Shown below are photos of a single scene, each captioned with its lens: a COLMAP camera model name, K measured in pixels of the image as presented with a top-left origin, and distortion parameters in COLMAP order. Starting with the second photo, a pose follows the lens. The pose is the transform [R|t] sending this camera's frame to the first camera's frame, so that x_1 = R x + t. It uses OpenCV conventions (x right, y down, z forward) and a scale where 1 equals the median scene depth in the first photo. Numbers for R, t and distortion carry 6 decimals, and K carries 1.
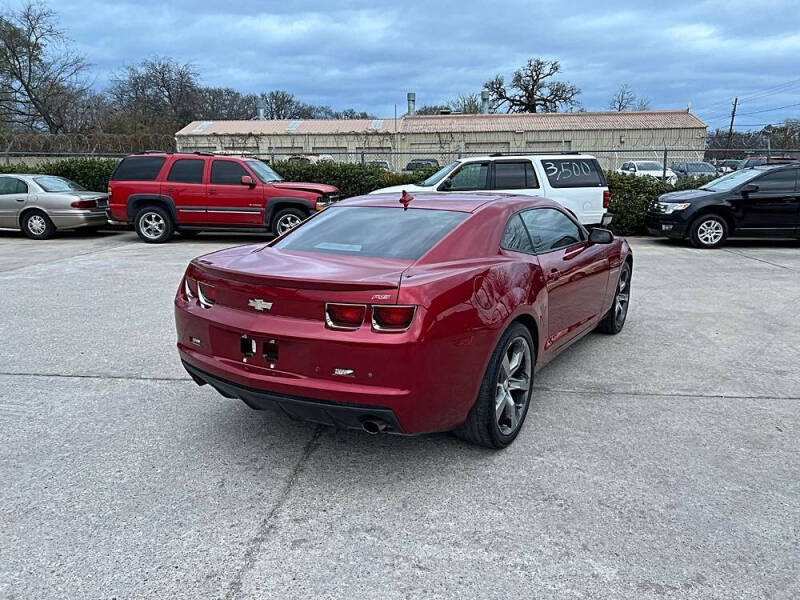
lens RADIAL K [[603.8, 0, 400.0], [0, 603.8, 300.0], [0, 0, 1]] dist [0.025652, -0.004089]
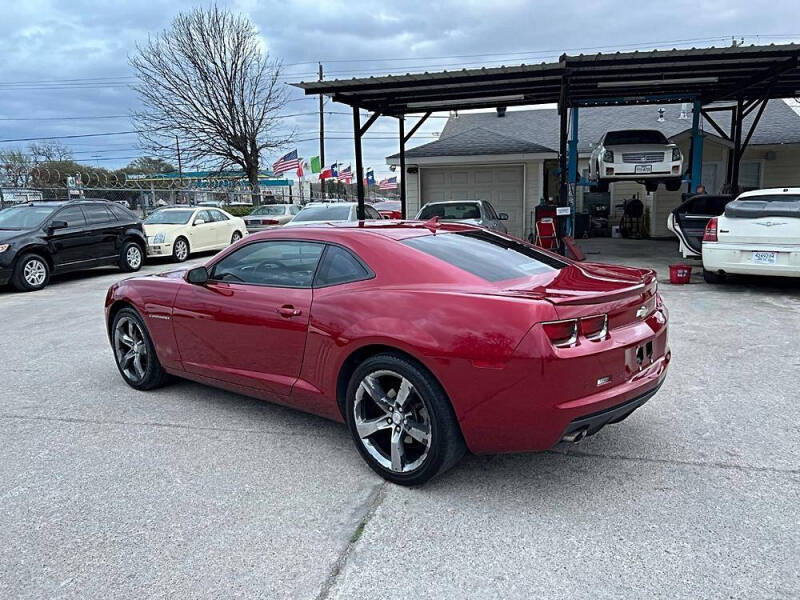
lens RADIAL K [[596.3, 0, 410.9], [0, 596.3, 296.8], [0, 0, 1]] dist [0.069332, -0.084655]
pose [[0.138338, -0.167306, 0.976151, -0.309467], [0.234400, 0.963156, 0.131860, -0.059833], [-0.962247, 0.210569, 0.172458, 0.276252]]
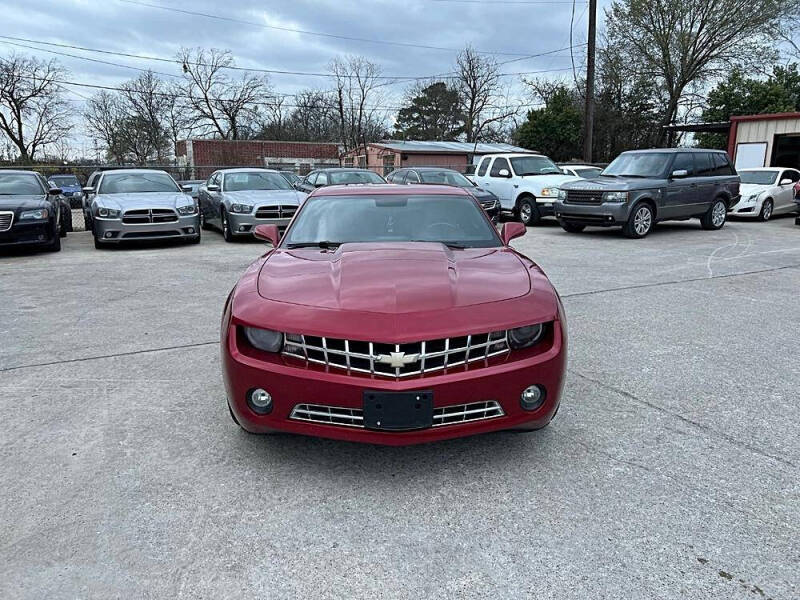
lens RADIAL K [[596.2, 0, 396.3], [0, 596.2, 302.4], [0, 0, 1]] dist [0.056206, -0.070816]
pose [[-0.842535, 0.120745, -0.524934, 0.248094], [-0.110604, 0.915003, 0.387991, -0.146683], [0.527164, 0.384955, -0.757567, 0.692953]]
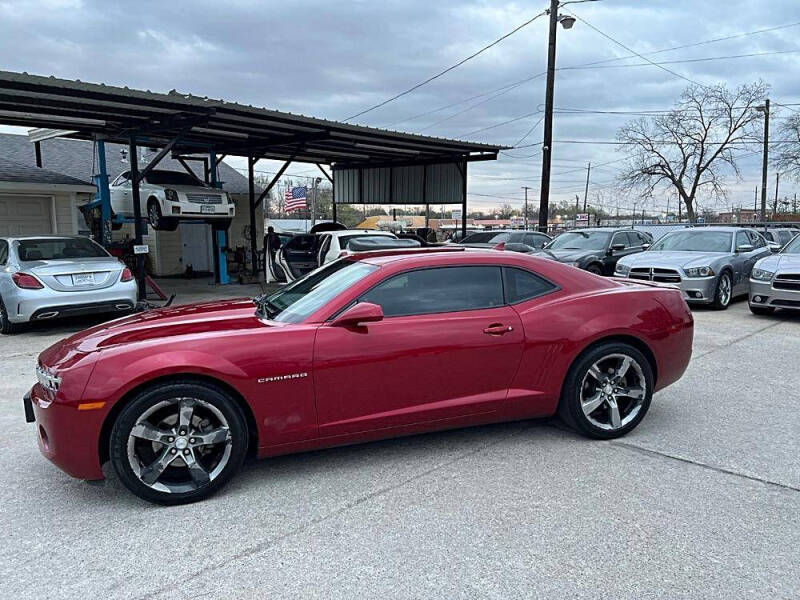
lens RADIAL K [[593.8, 0, 406.8], [0, 593.8, 305.8], [0, 0, 1]] dist [0.062315, -0.078024]
pose [[-0.769434, -0.076225, 0.634162, -0.194997], [0.144281, 0.946450, 0.288818, -0.136832], [-0.622218, 0.313724, -0.717233, 0.632466]]
